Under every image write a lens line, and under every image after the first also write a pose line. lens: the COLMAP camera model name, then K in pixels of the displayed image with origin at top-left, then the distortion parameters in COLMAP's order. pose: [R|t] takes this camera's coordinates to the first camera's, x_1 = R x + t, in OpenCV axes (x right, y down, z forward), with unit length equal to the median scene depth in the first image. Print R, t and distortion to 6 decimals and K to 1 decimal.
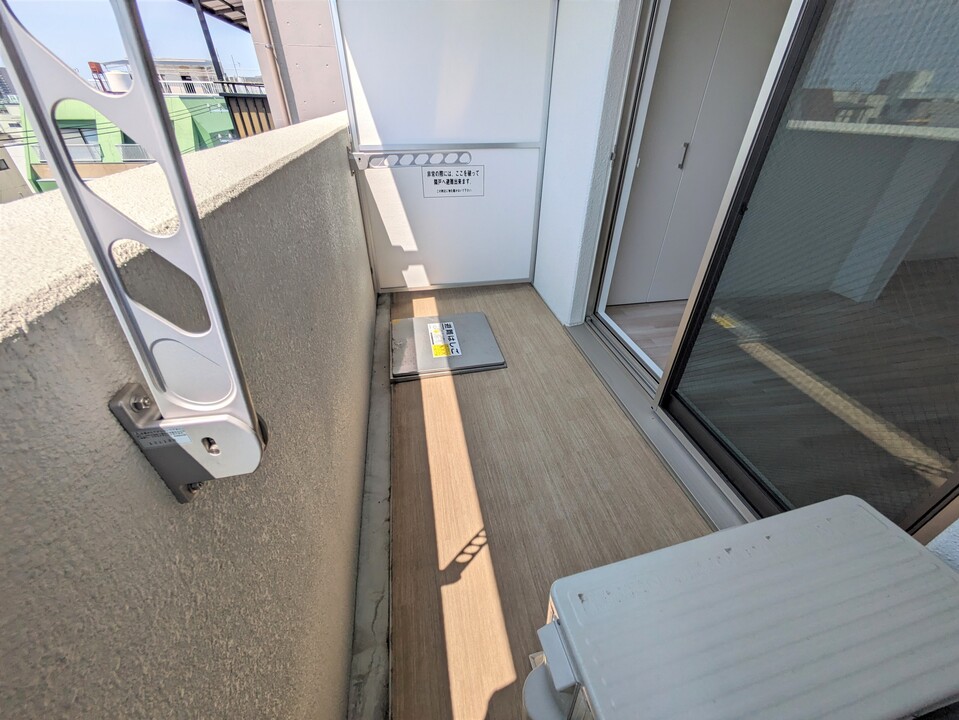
lens RADIAL K [[384.0, 0, 480.0], [0, 384.0, 375.7], [0, 0, 1]] dist [-0.001202, -0.000001]
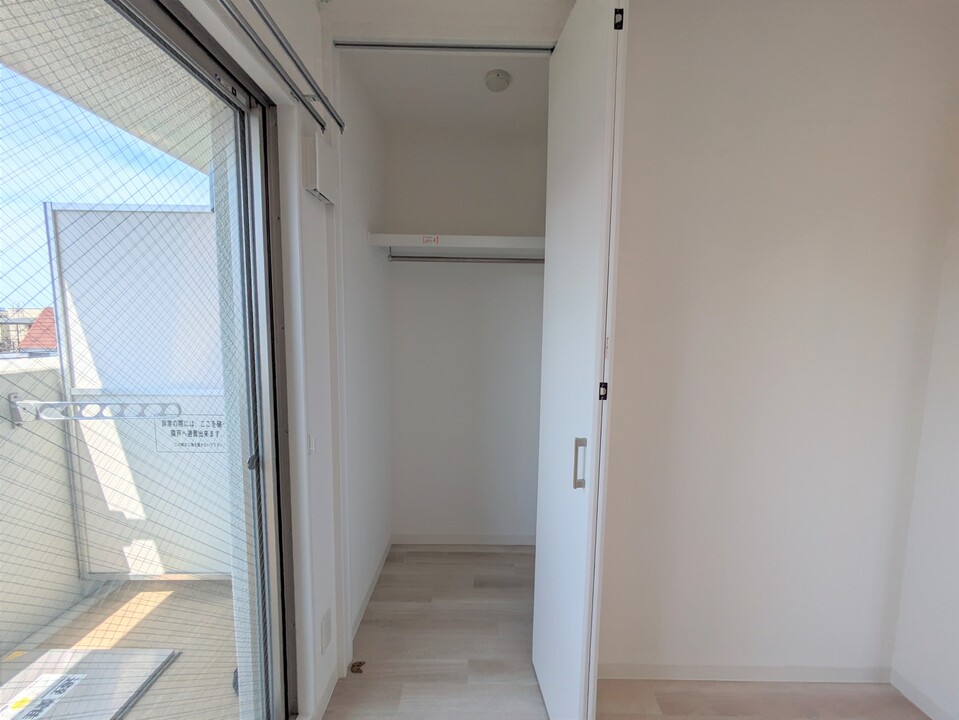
lens RADIAL K [[378.9, 0, 480.5], [0, 378.9, 360.1], [0, 0, 1]] dist [-0.001750, 0.002450]
pose [[0.981930, 0.026988, -0.187309, 0.593302], [-0.118167, 0.860547, -0.495476, -0.331323], [0.147816, 0.508656, 0.848186, 0.394406]]
